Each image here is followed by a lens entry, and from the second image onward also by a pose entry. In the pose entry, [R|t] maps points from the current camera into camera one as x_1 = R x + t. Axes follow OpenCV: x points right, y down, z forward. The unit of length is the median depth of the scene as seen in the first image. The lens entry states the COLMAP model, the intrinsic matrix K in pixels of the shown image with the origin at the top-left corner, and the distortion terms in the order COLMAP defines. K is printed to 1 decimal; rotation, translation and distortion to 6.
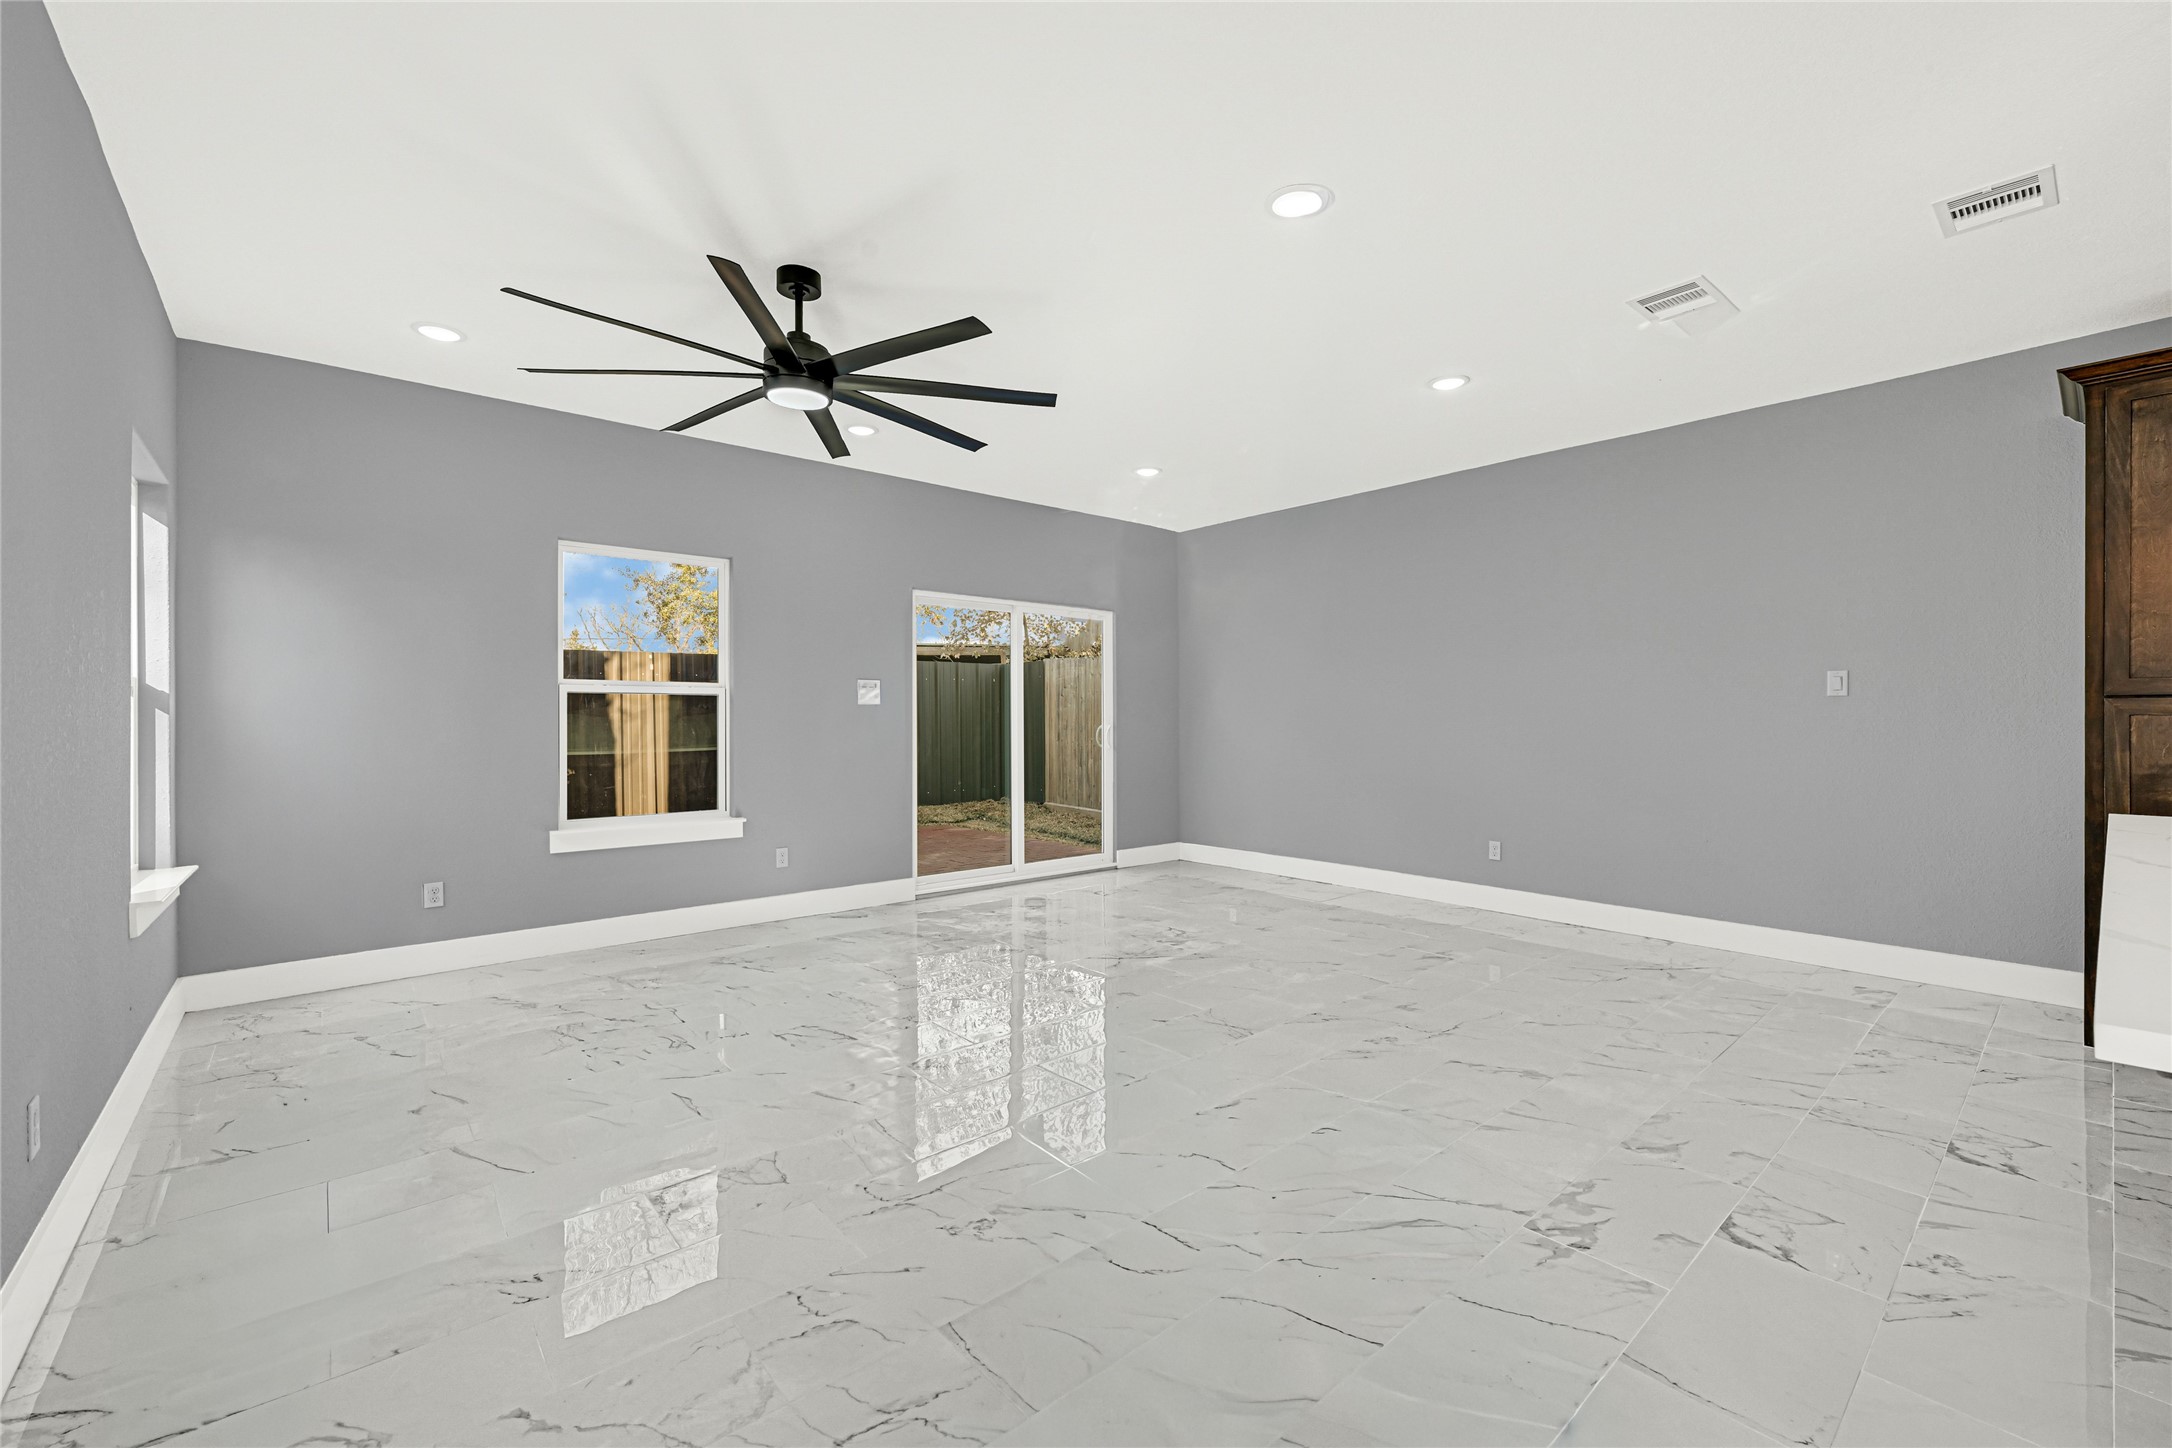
lens RADIAL K [[886.8, 0, 1097.0], [0, 886.8, 723.6], [0, 0, 1]] dist [-0.001981, -0.000149]
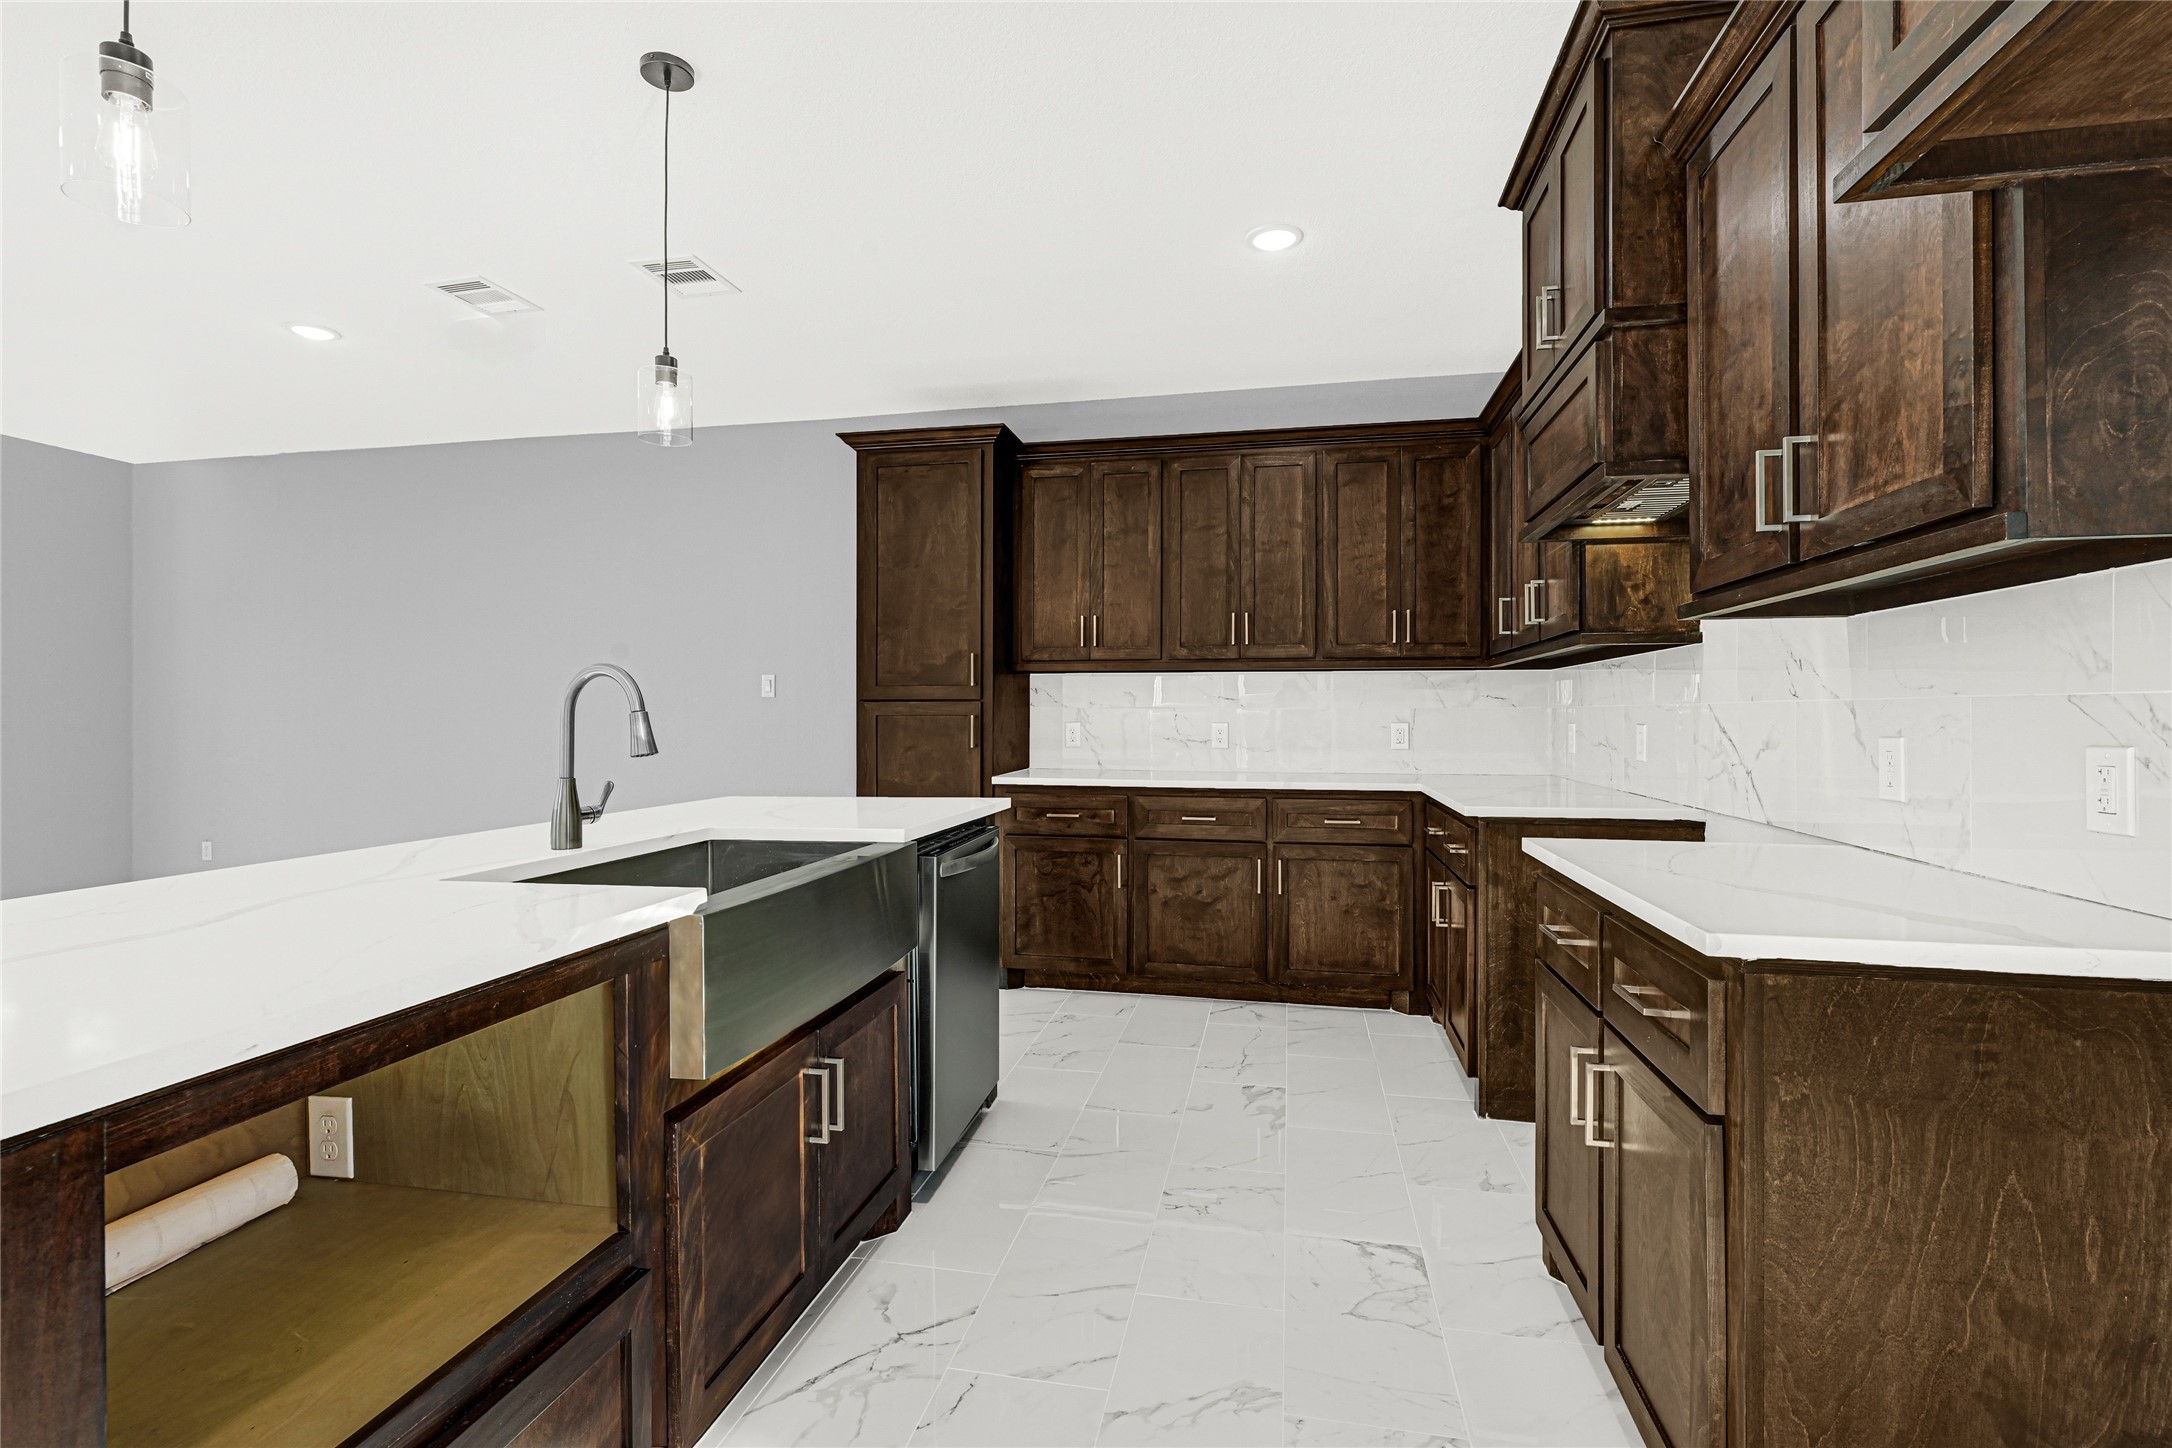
lens RADIAL K [[975.5, 0, 1083.8], [0, 975.5, 716.8], [0, 0, 1]] dist [-0.002024, -0.000567]
pose [[0.793898, 0.000575, 0.608051, 0.464970], [0.002994, 0.999984, -0.004853, 0.000477], [-0.608043, 0.005673, 0.793883, -0.243908]]
